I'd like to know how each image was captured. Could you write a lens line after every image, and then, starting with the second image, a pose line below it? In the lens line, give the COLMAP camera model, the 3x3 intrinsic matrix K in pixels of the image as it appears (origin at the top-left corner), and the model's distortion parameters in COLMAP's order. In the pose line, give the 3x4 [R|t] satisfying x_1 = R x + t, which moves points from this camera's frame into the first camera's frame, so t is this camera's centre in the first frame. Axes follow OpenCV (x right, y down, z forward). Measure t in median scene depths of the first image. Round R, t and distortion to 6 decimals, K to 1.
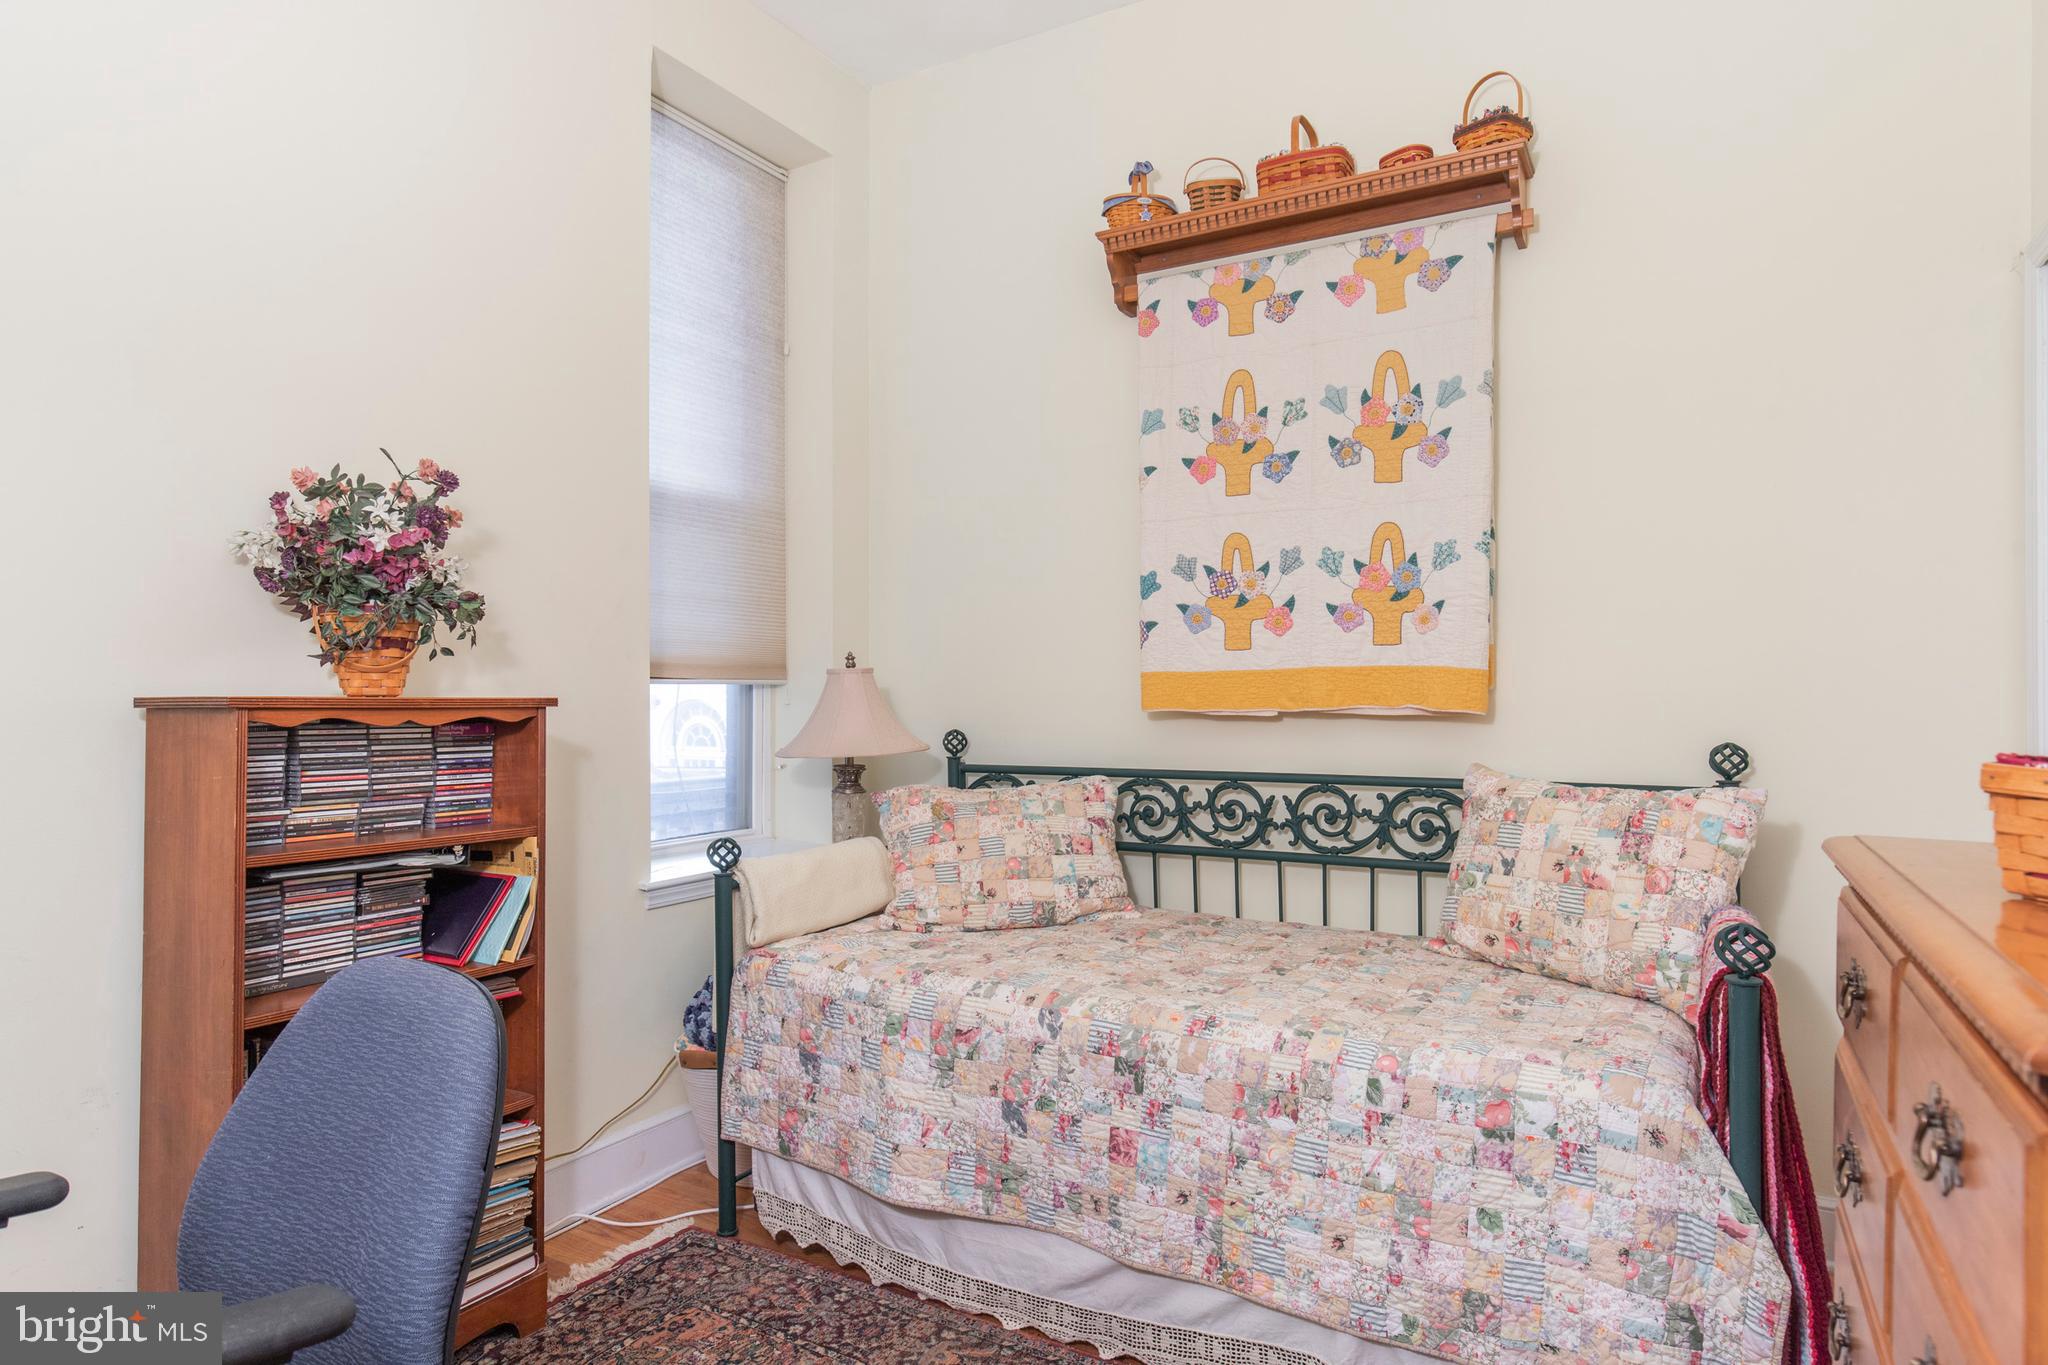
lens RADIAL K [[1177.1, 0, 1024.0], [0, 1177.1, 682.5], [0, 0, 1]] dist [-0.000819, -0.000021]
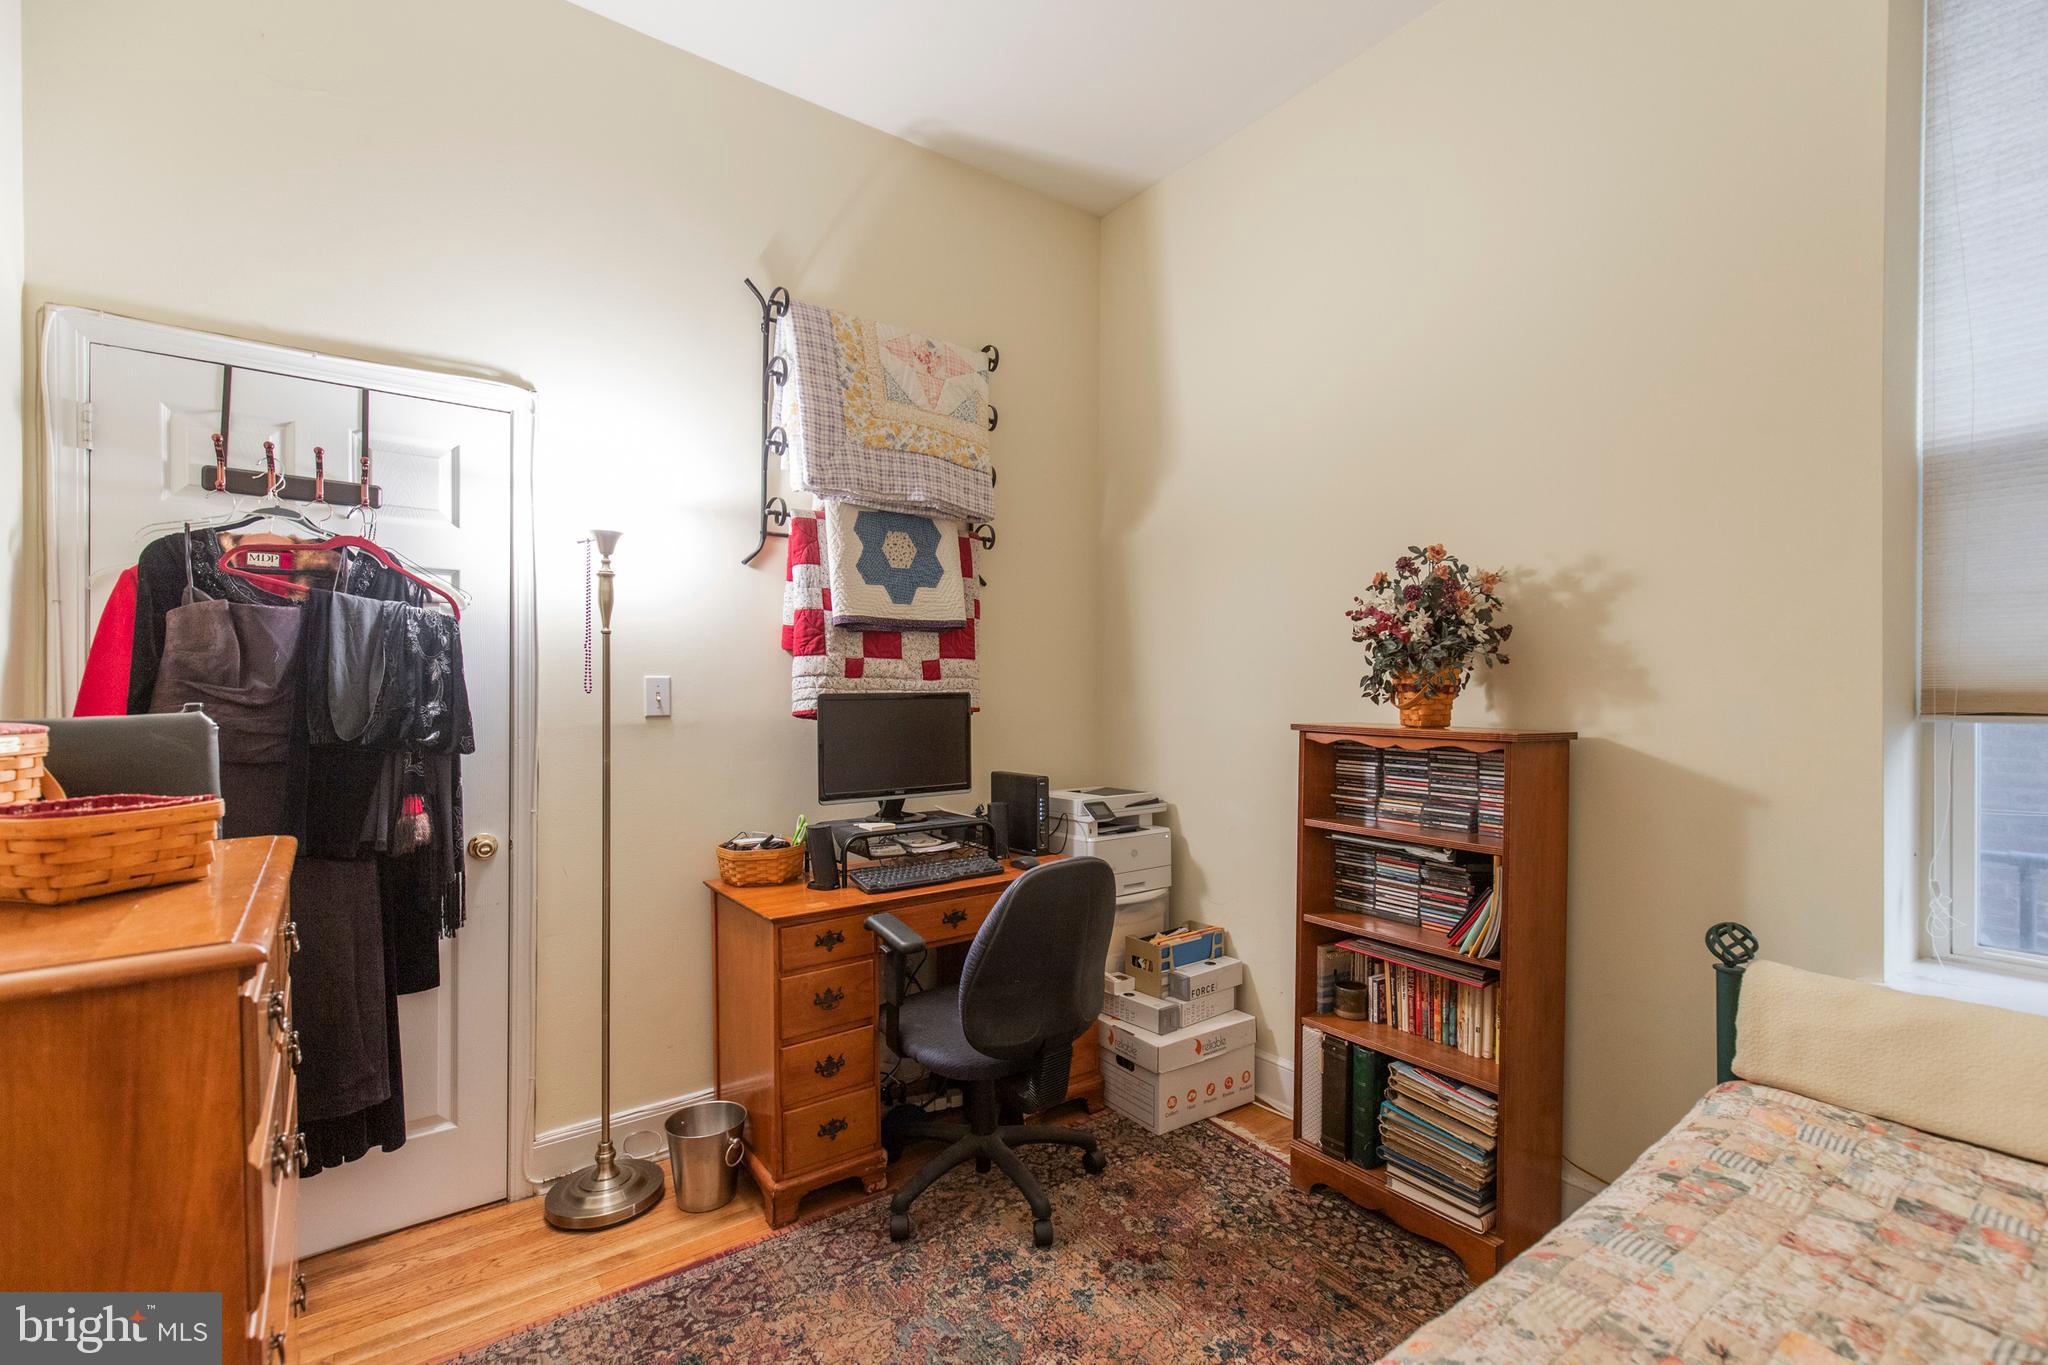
lens RADIAL K [[921.9, 0, 1024.0], [0, 921.9, 682.5], [0, 0, 1]] dist [0.000837, 0.000044]
pose [[-0.395981, -0.001111, -0.918258, 0.627343], [0.018430, 0.999788, -0.009157, -0.039294], [0.918074, -0.020549, -0.395877, 1.011343]]
